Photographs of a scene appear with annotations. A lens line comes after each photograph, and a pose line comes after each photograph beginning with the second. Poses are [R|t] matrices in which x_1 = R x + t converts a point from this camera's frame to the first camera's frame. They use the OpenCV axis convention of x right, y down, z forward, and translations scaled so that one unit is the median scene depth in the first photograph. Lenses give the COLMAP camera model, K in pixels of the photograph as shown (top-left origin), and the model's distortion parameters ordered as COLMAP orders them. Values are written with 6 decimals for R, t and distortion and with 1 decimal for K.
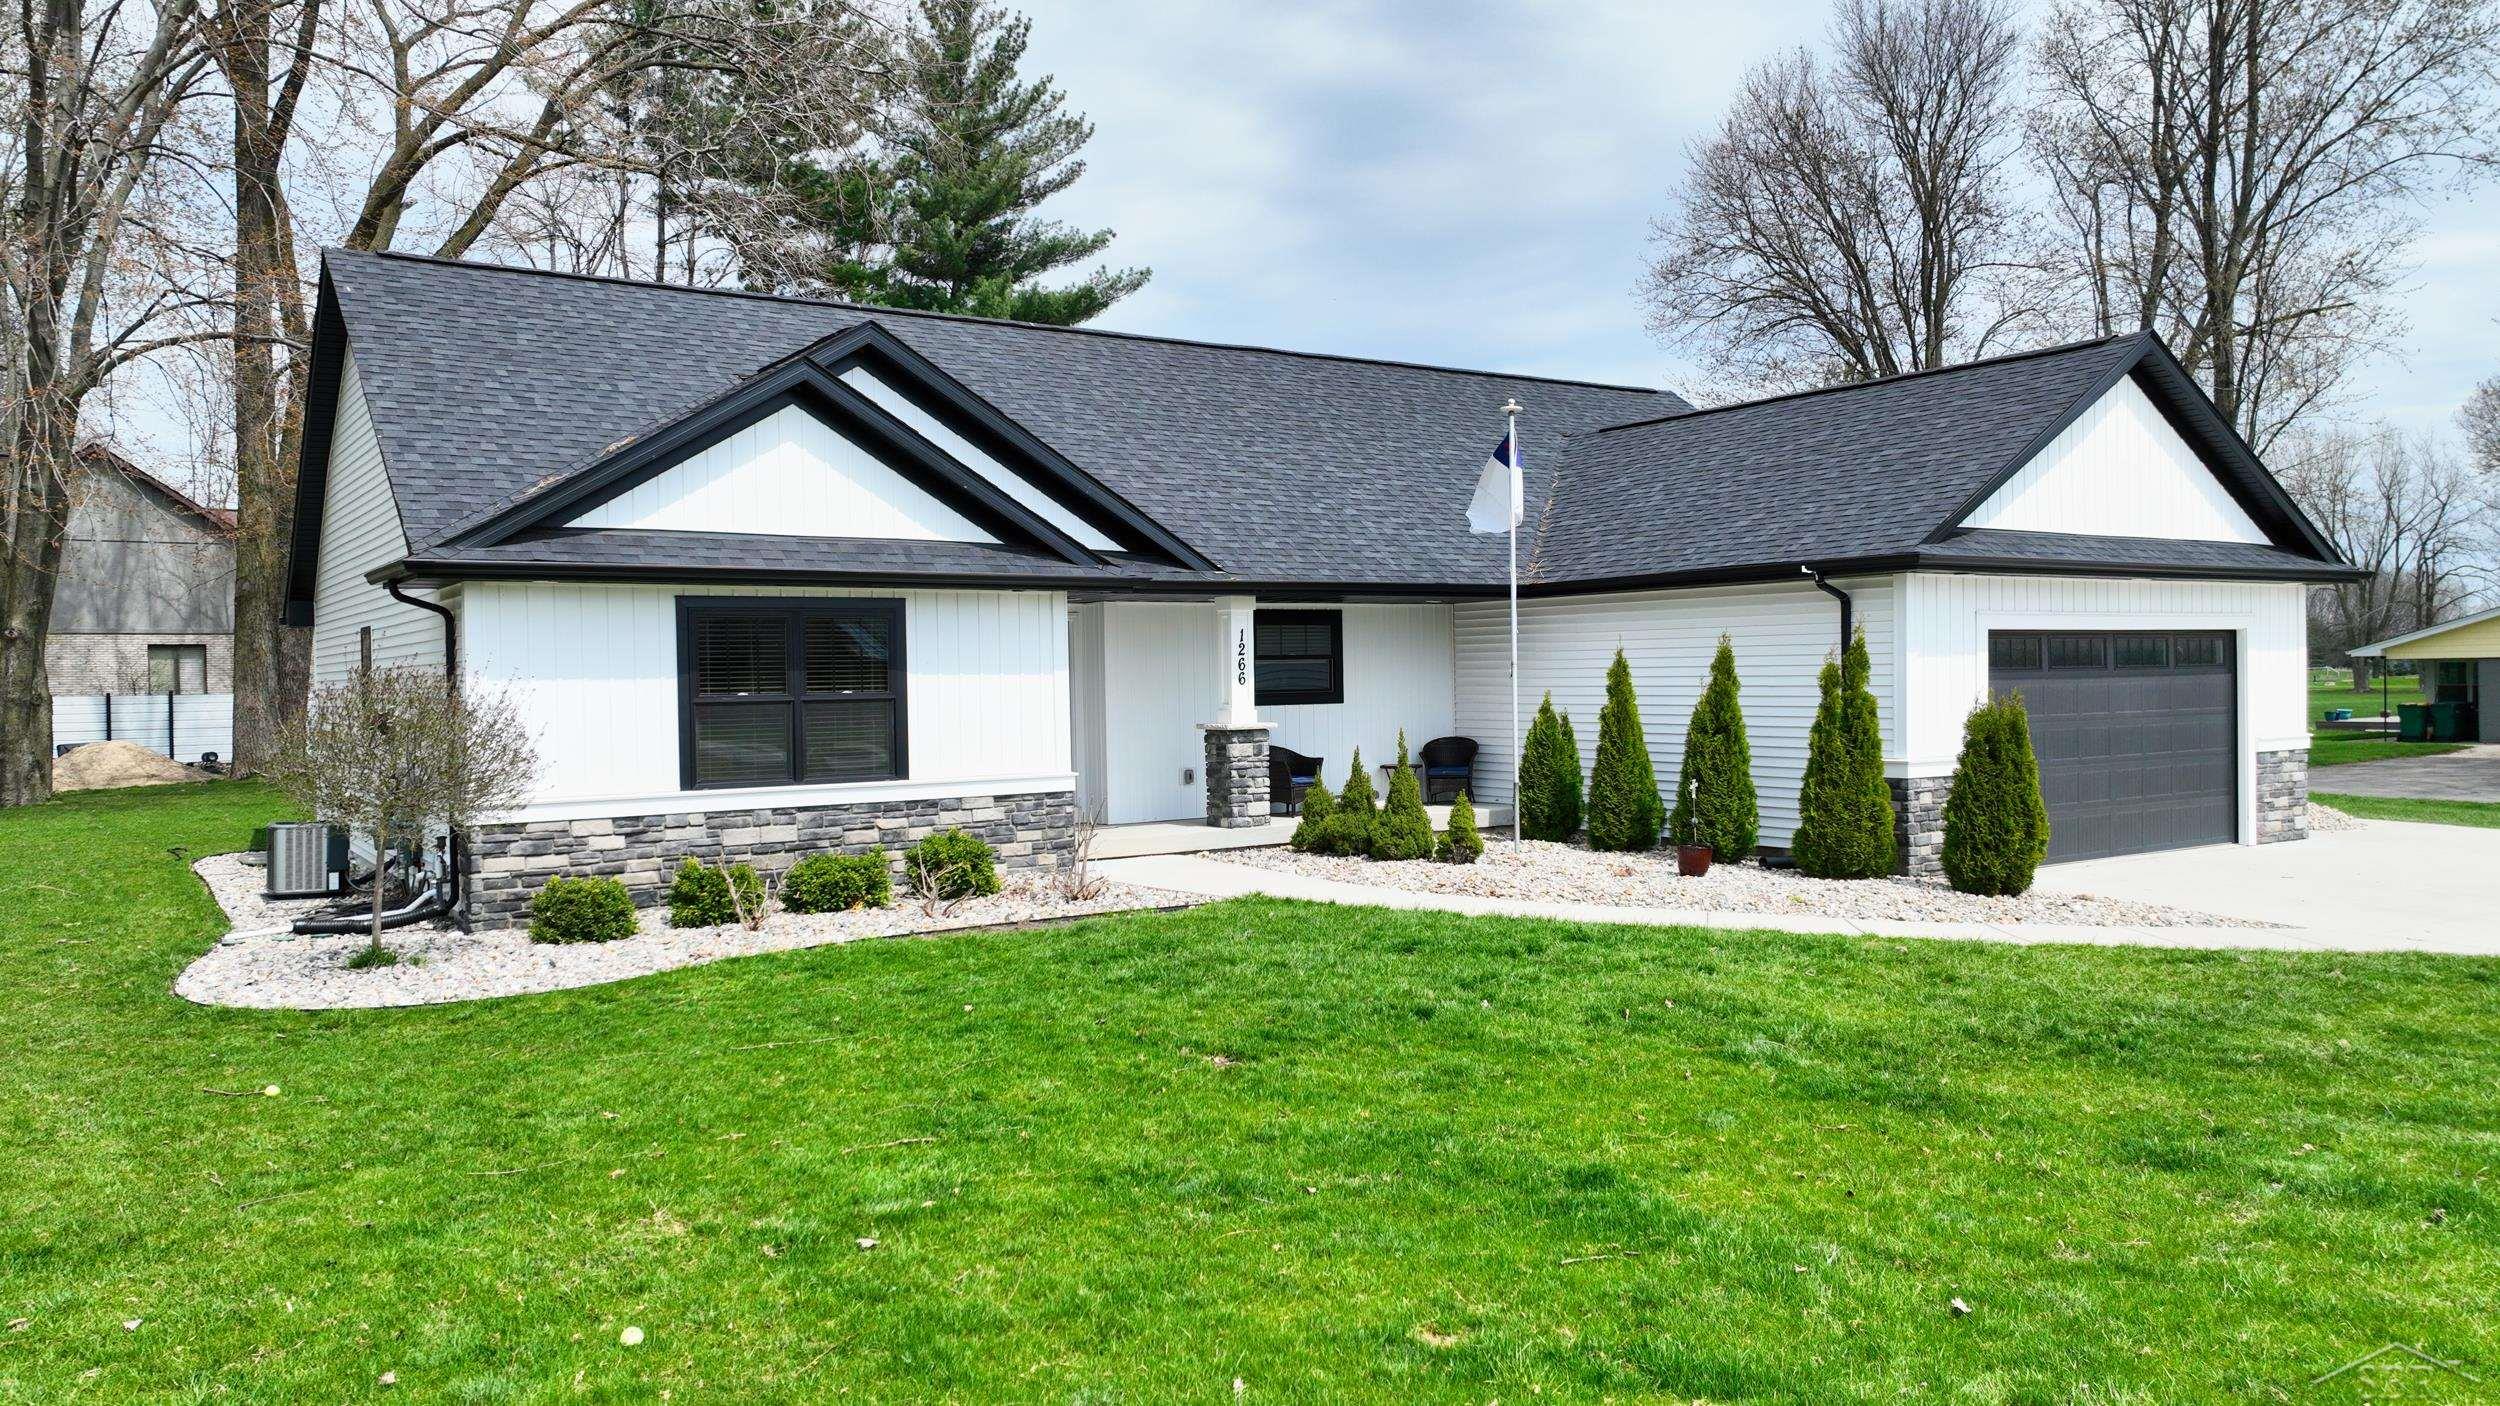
lens RADIAL K [[1761.9, 0, 1250.3], [0, 1761.9, 700.7], [0, 0, 1]] dist [0.000784, 0.013960]
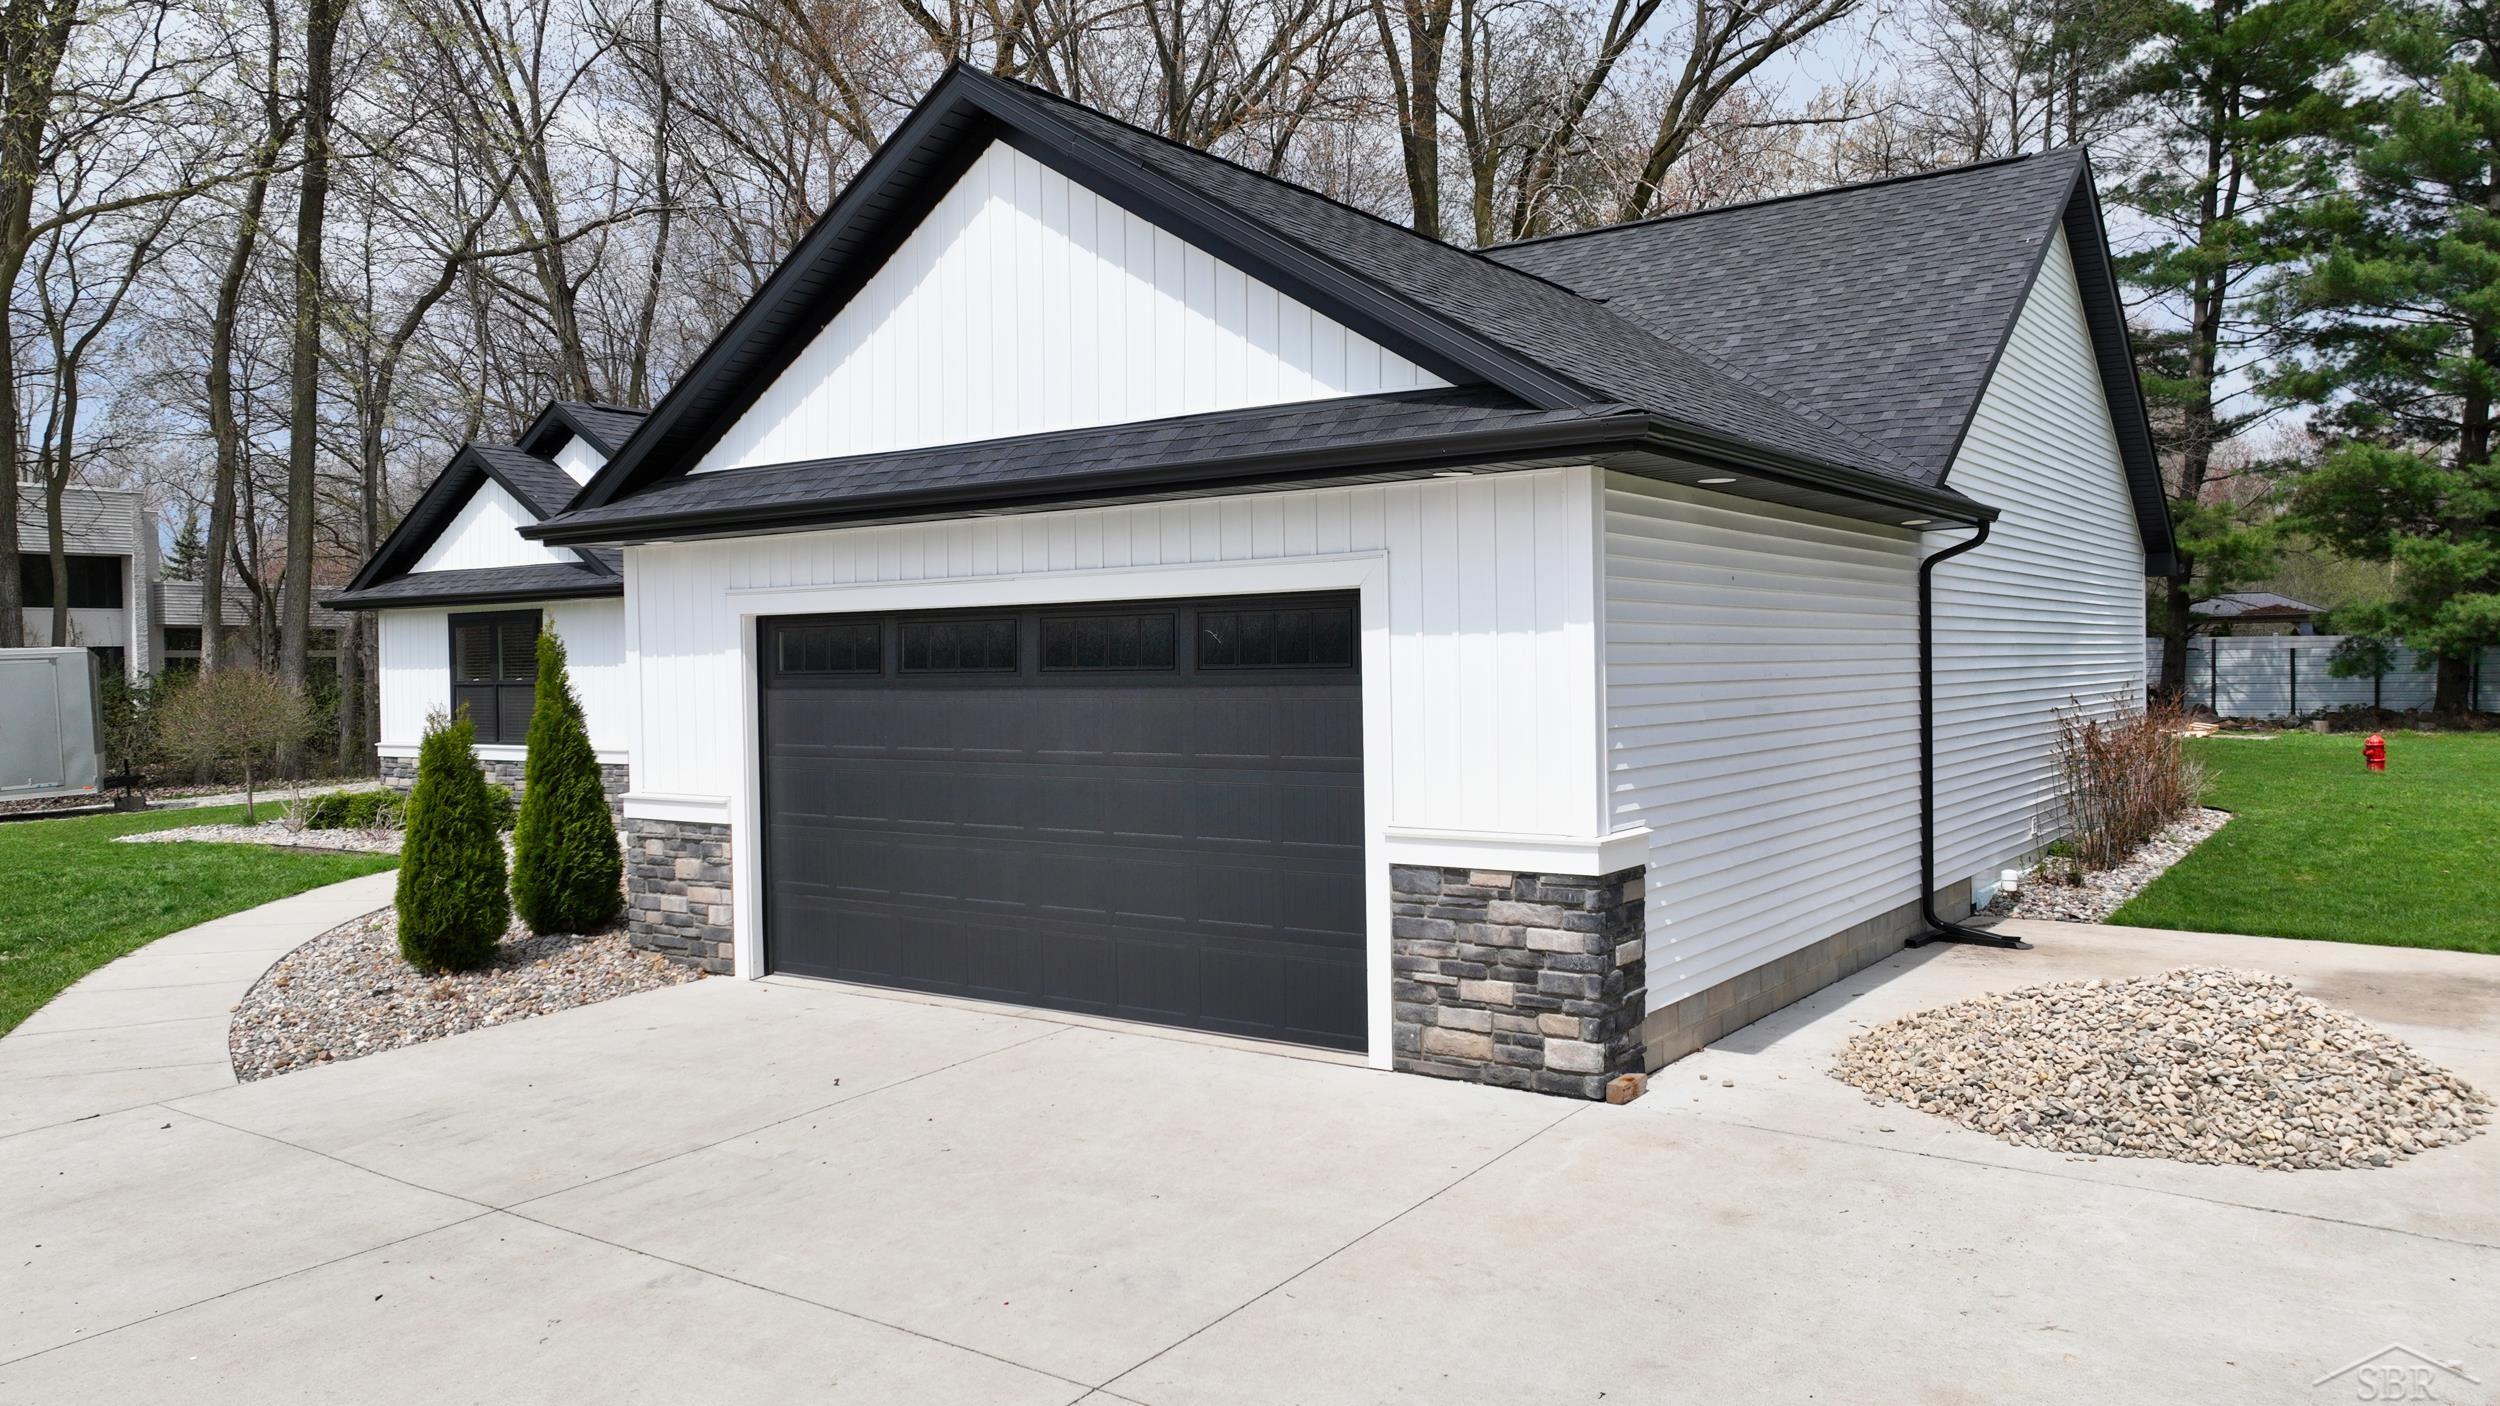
lens RADIAL K [[1761.9, 0, 1250.3], [0, 1761.9, 700.7], [0, 0, 1]] dist [0.000784, 0.013960]
pose [[0.354056, 0.030174, -0.934737, 1.163901], [-0.003627, 0.999516, 0.030891, -0.030345], [0.935217, -0.007547, 0.353994, 0.971556]]
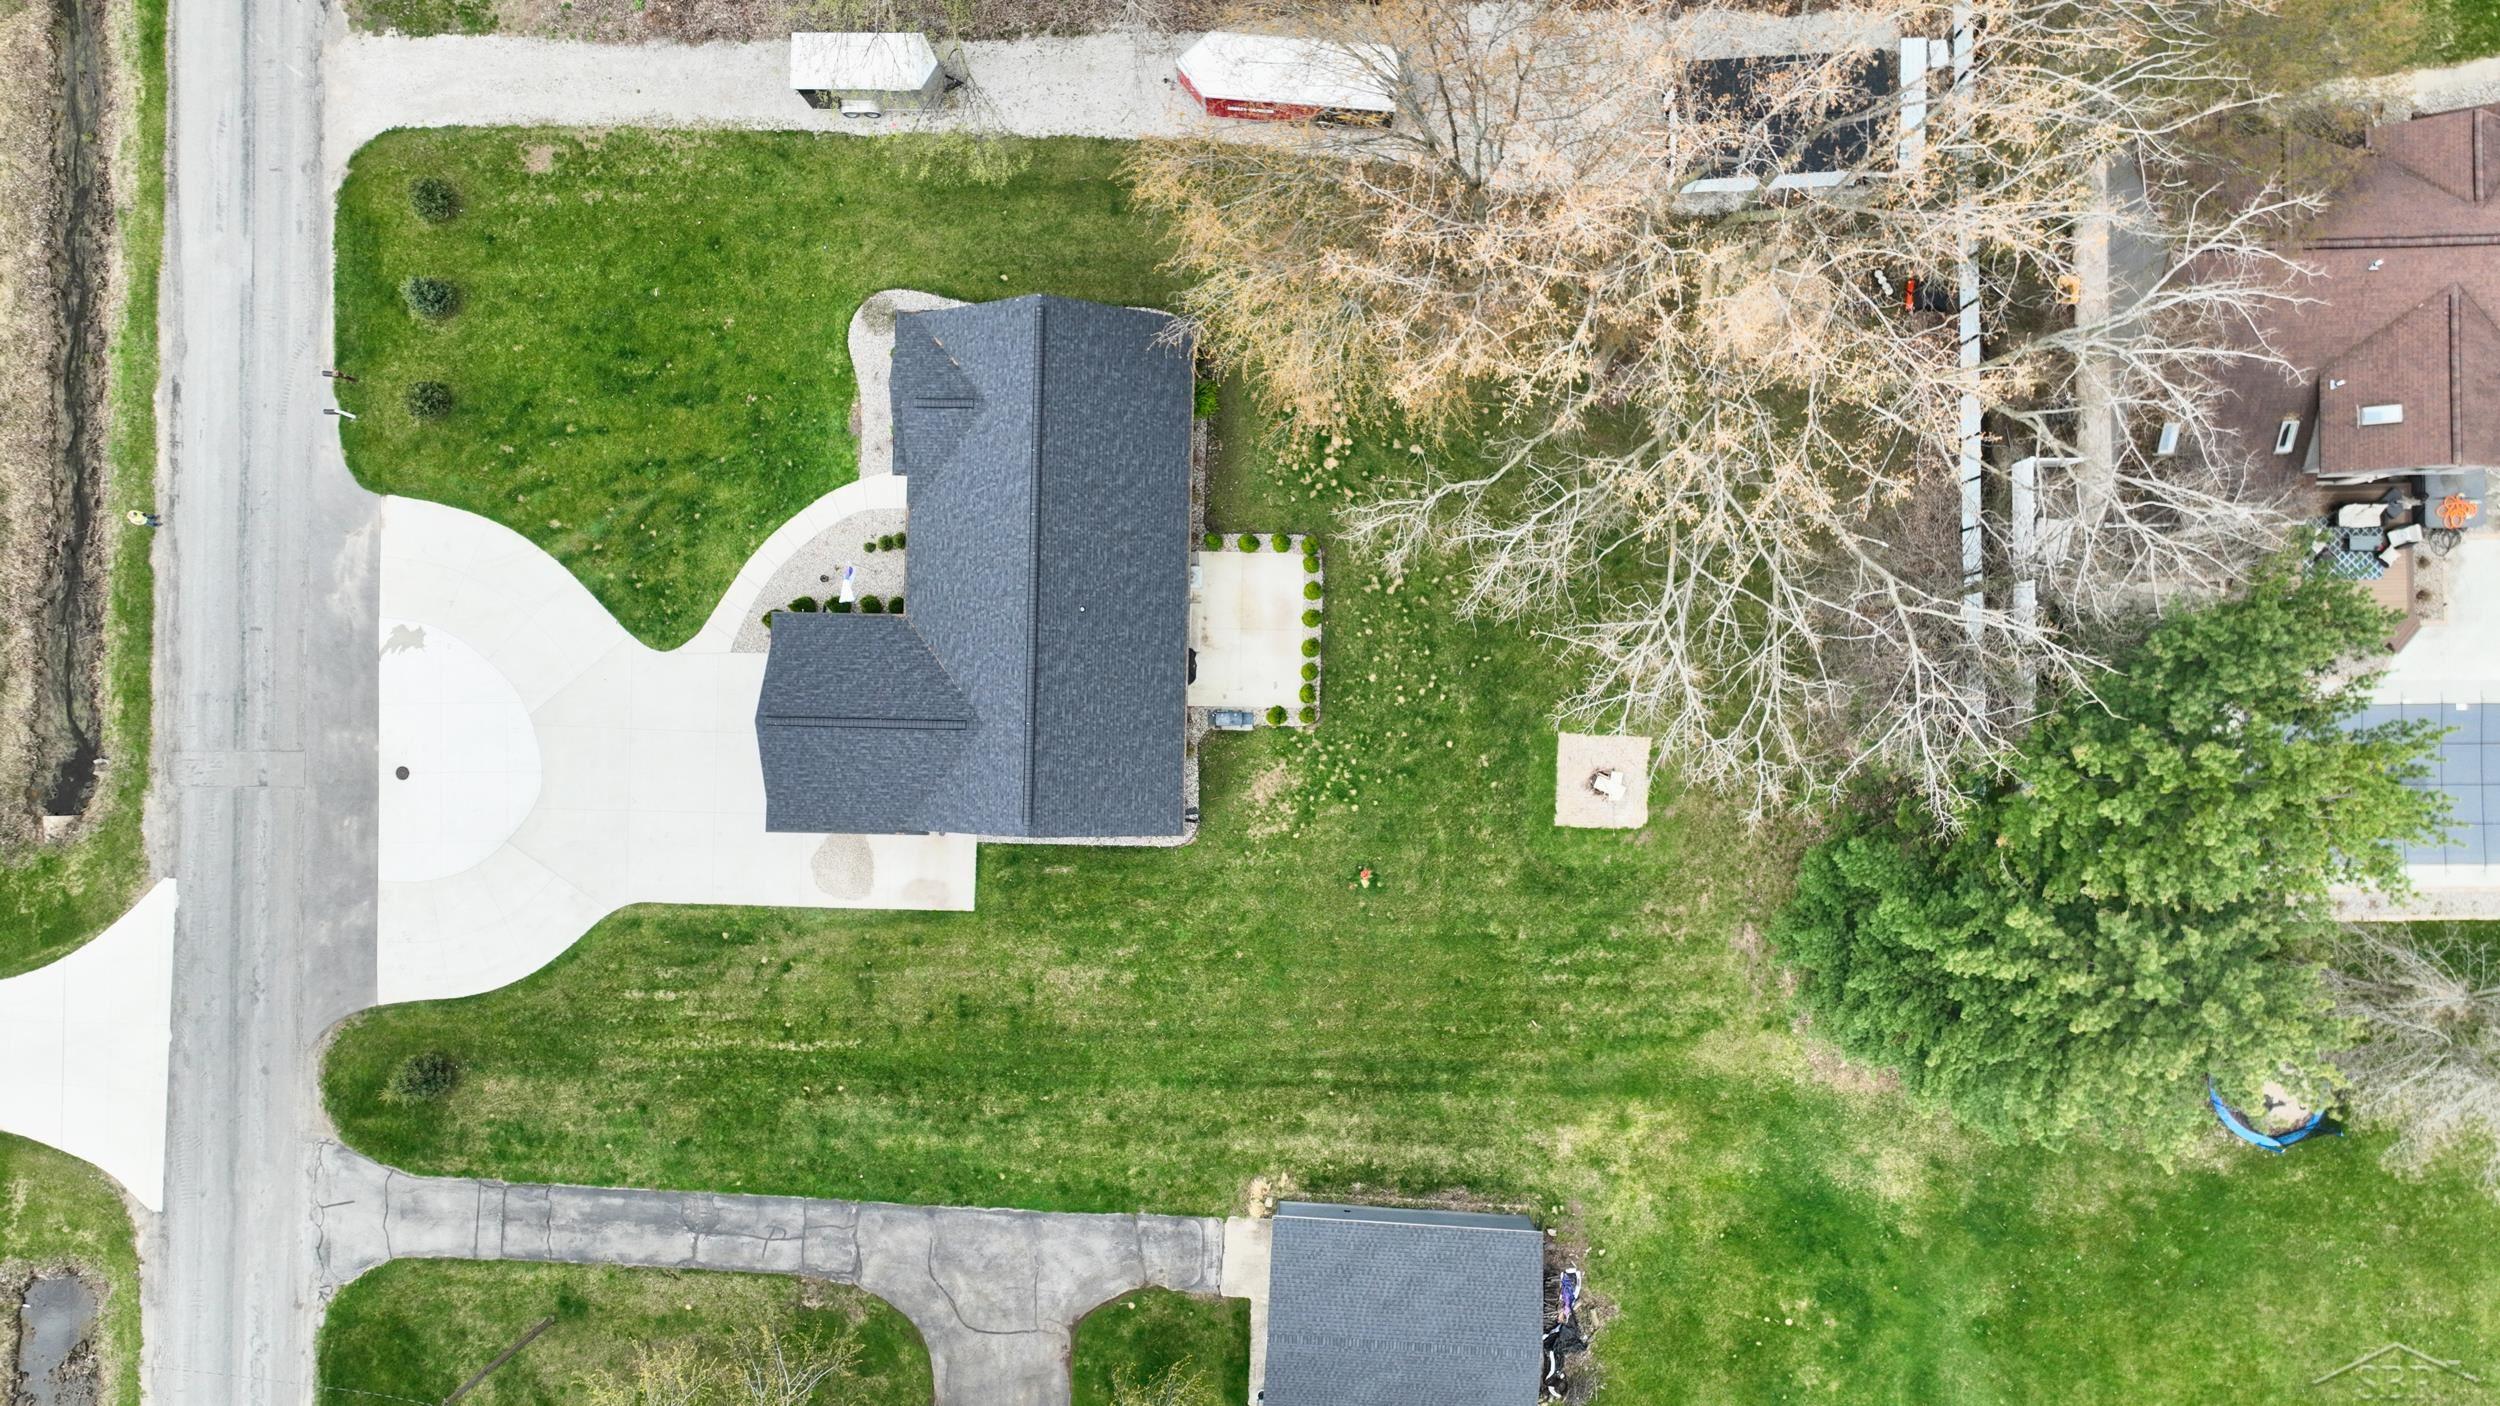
lens RADIAL K [[1761.9, 0, 1250.3], [0, 1761.9, 700.7], [0, 0, 1]] dist [0.000784, 0.013960]
pose [[-0.570527, 0.821187, 0.012263, -0.151018], [0.019637, -0.001287, 0.999806, -4.106113], [0.821044, 0.570657, -0.015392, 2.029152]]
